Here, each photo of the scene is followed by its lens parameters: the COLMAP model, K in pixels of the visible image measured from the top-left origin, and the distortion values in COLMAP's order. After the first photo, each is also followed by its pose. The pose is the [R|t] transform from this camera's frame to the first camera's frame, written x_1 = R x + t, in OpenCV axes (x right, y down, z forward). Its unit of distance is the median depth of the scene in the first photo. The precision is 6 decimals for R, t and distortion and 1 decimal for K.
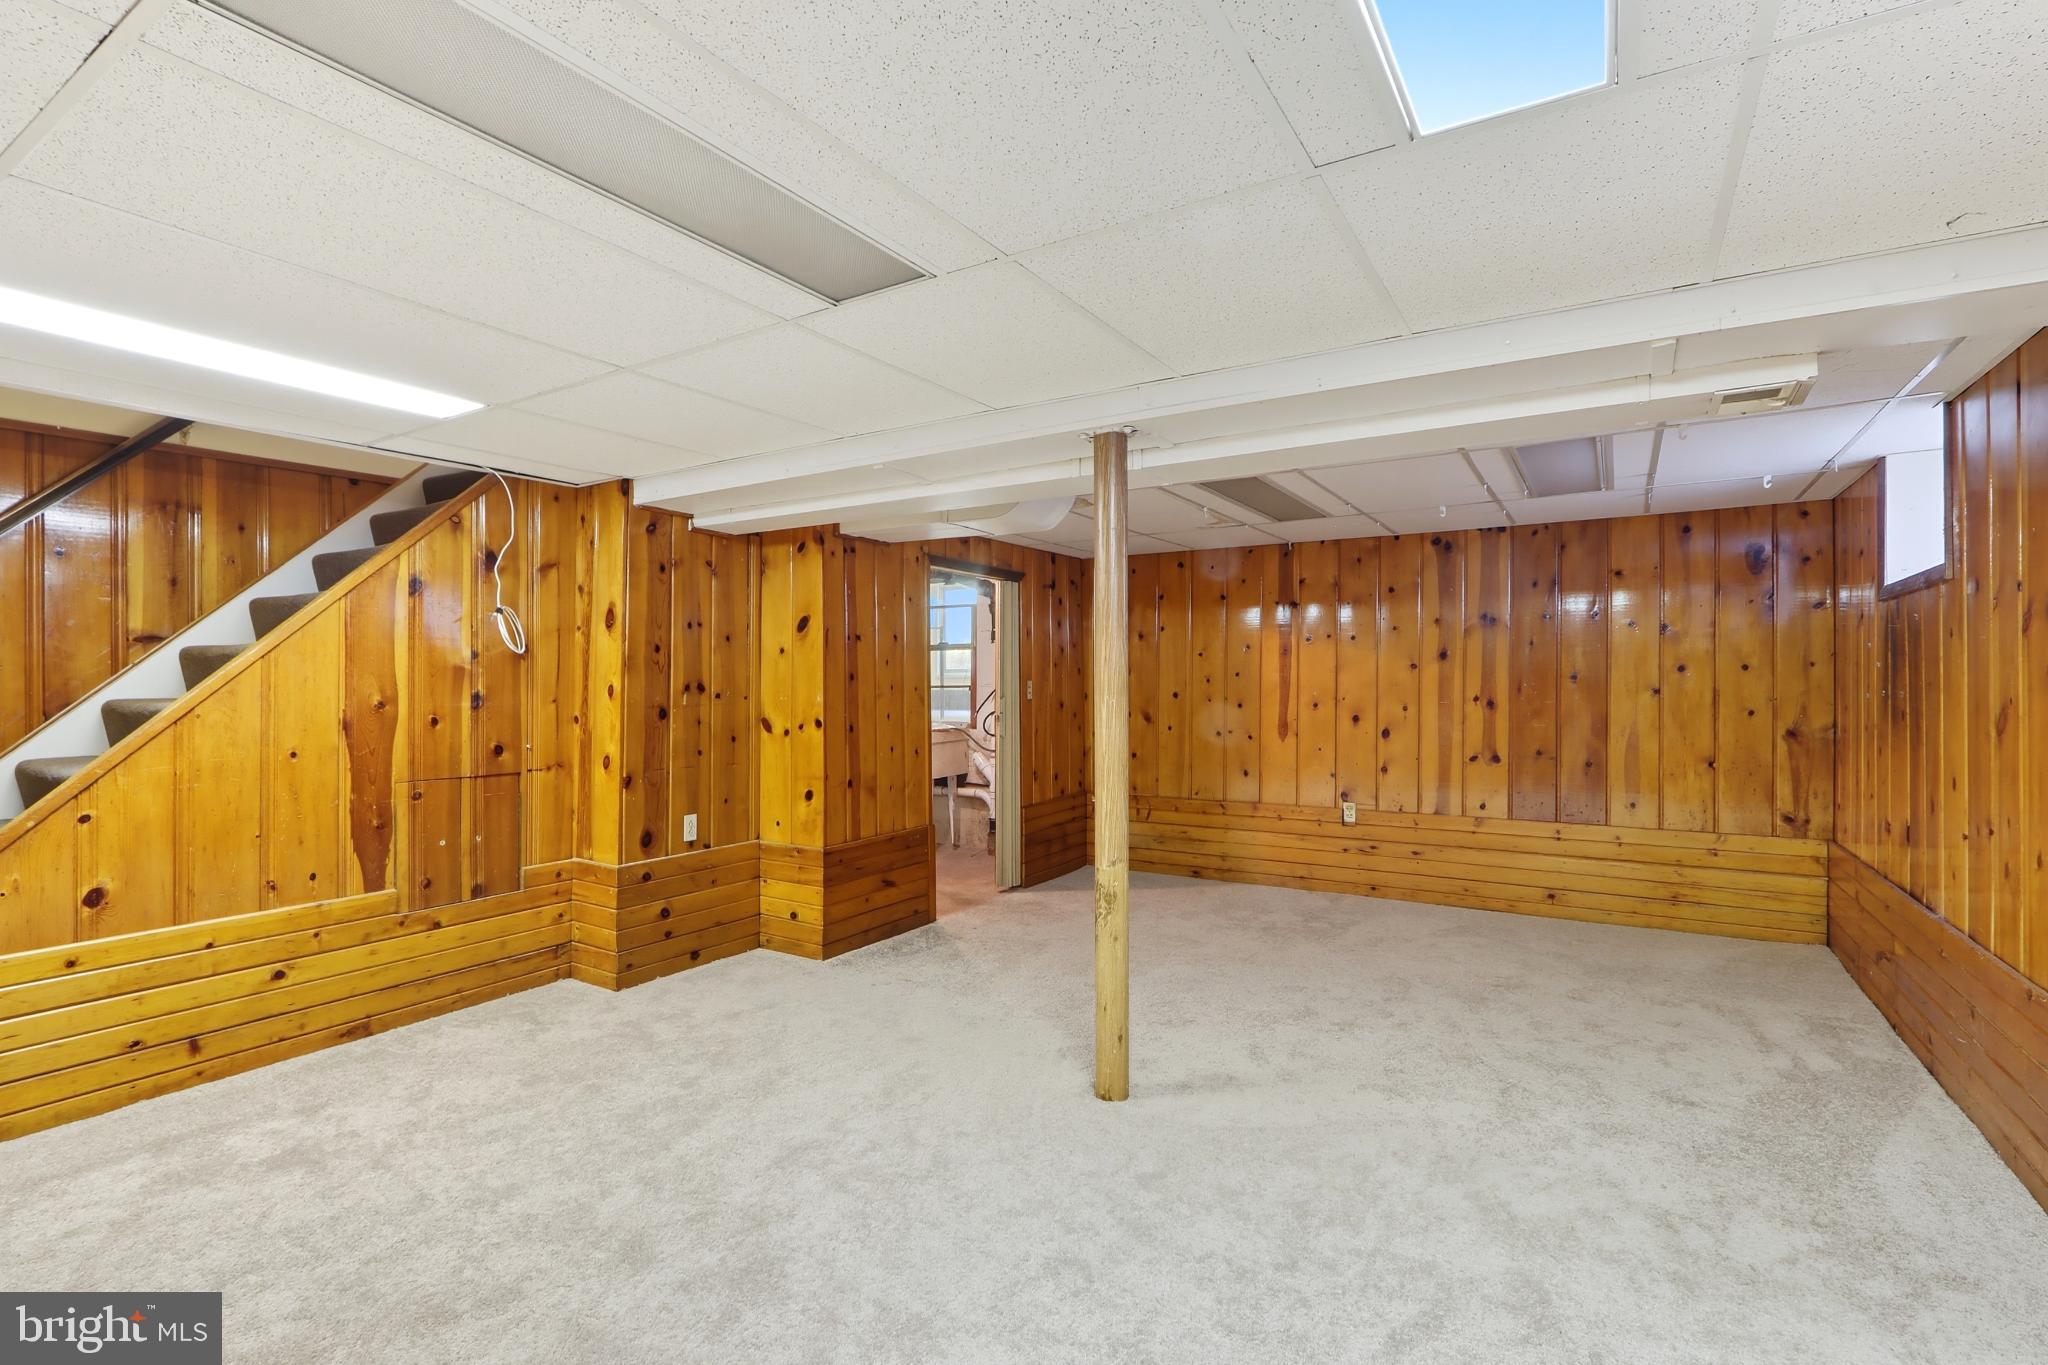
lens RADIAL K [[981.3, 0, 1012.3], [0, 981.3, 675.9], [0, 0, 1]] dist [-0.027723, 0.003243]
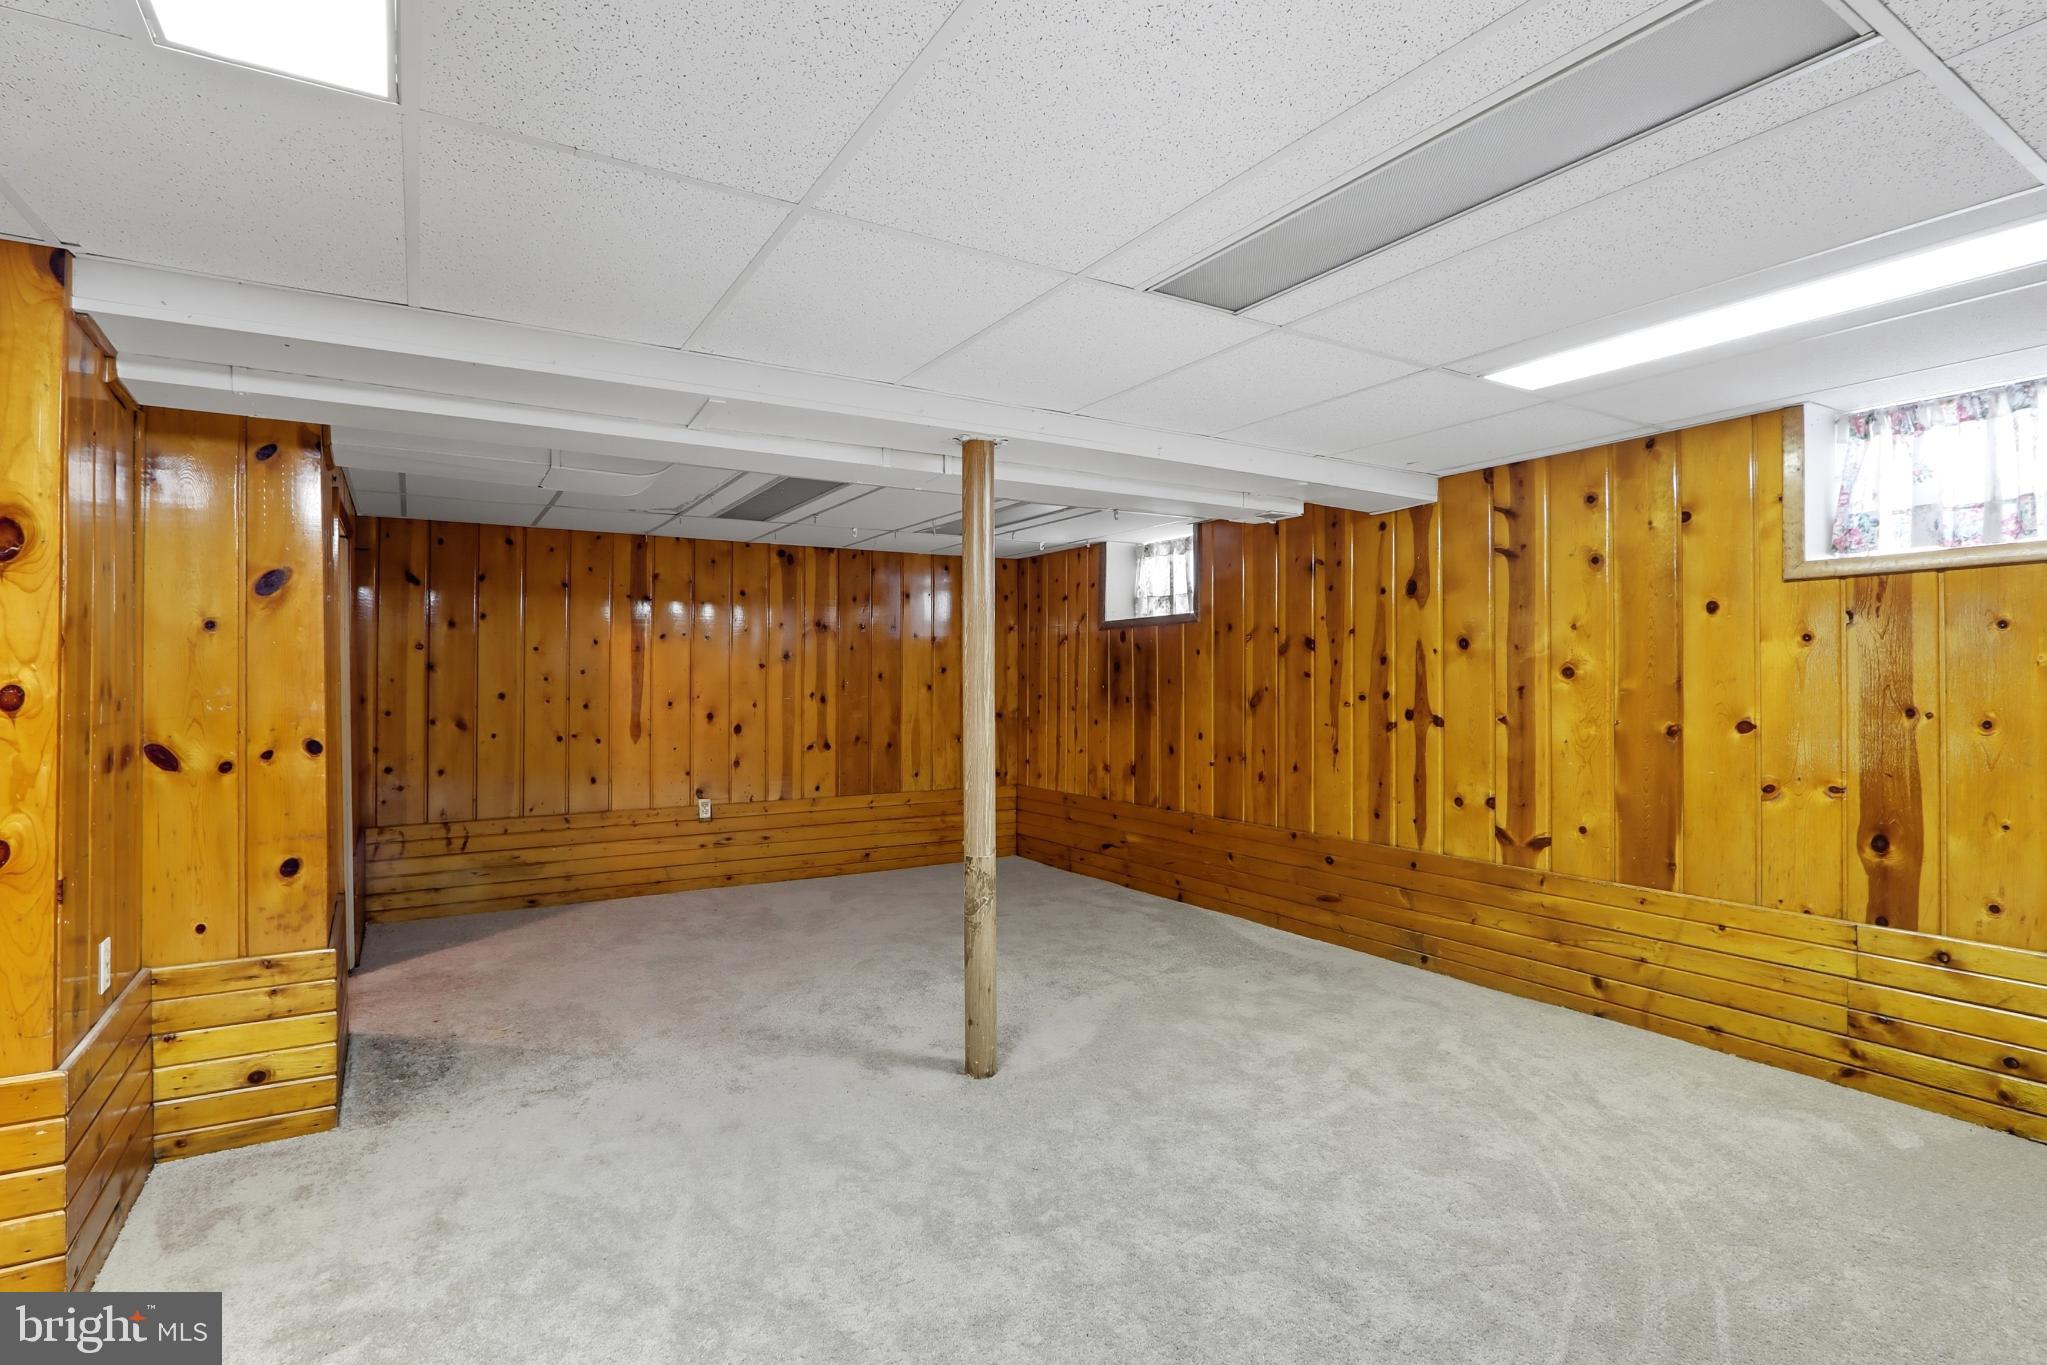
lens RADIAL K [[980.9, 0, 1015.4], [0, 980.9, 679.8], [0, 0, 1]] dist [-0.027723, 0.003243]
pose [[0.431909, 0.000736, 0.901917, -0.486195], [-0.003610, 0.999993, 0.000912, 0.003982], [-0.901910, -0.003650, 0.431909, 0.302395]]
